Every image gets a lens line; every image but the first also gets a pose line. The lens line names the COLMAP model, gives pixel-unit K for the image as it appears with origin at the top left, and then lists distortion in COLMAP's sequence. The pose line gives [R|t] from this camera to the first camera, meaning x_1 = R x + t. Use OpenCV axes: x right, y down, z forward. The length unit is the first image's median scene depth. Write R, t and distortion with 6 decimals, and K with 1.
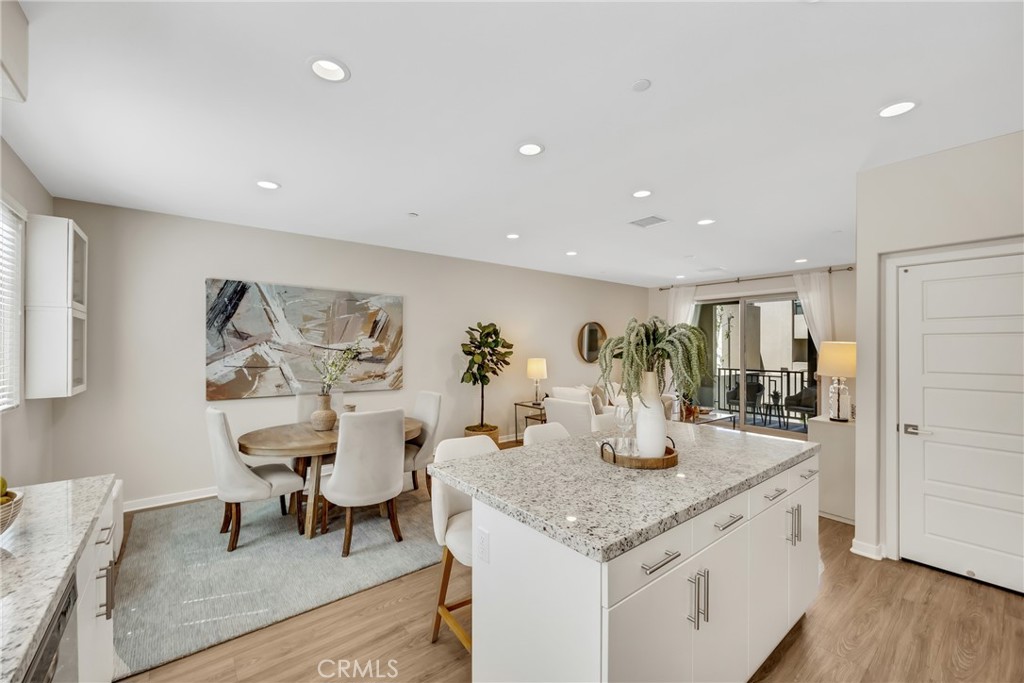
lens RADIAL K [[412.4, 0, 506.0], [0, 412.4, 345.5], [0, 0, 1]] dist [-0.006627, 0.000679]
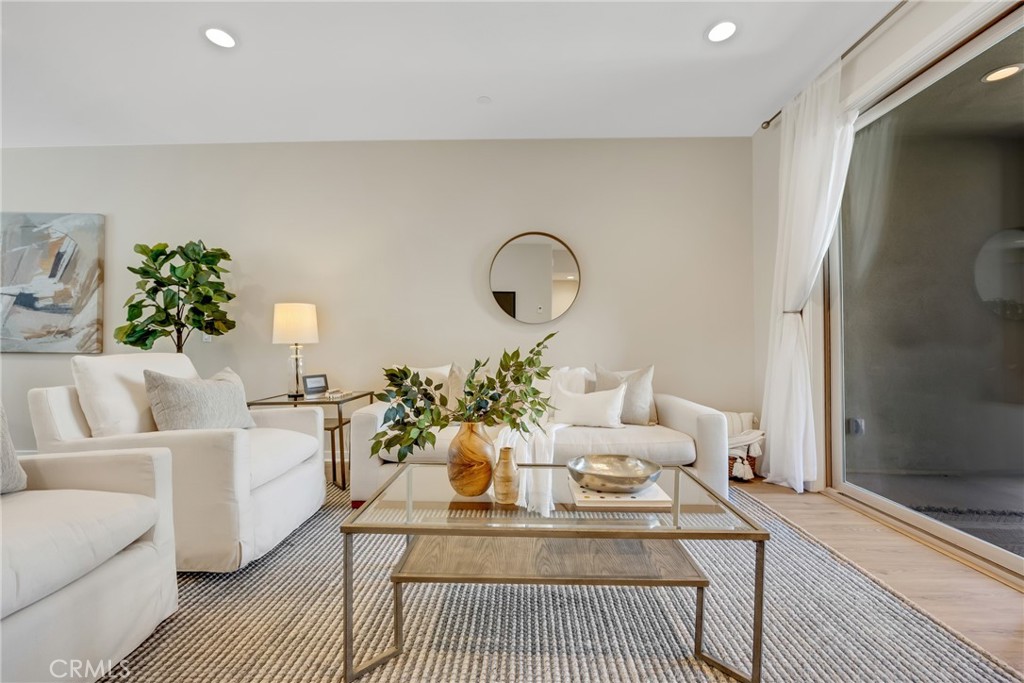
lens RADIAL K [[412.4, 0, 504.0], [0, 412.4, 344.8], [0, 0, 1]] dist [-0.006627, 0.000679]
pose [[0.772328, -0.009976, -0.635146, 0.709871], [0.003863, 0.999932, -0.011008, 0.106955], [0.635212, 0.006048, 0.772314, 0.947435]]
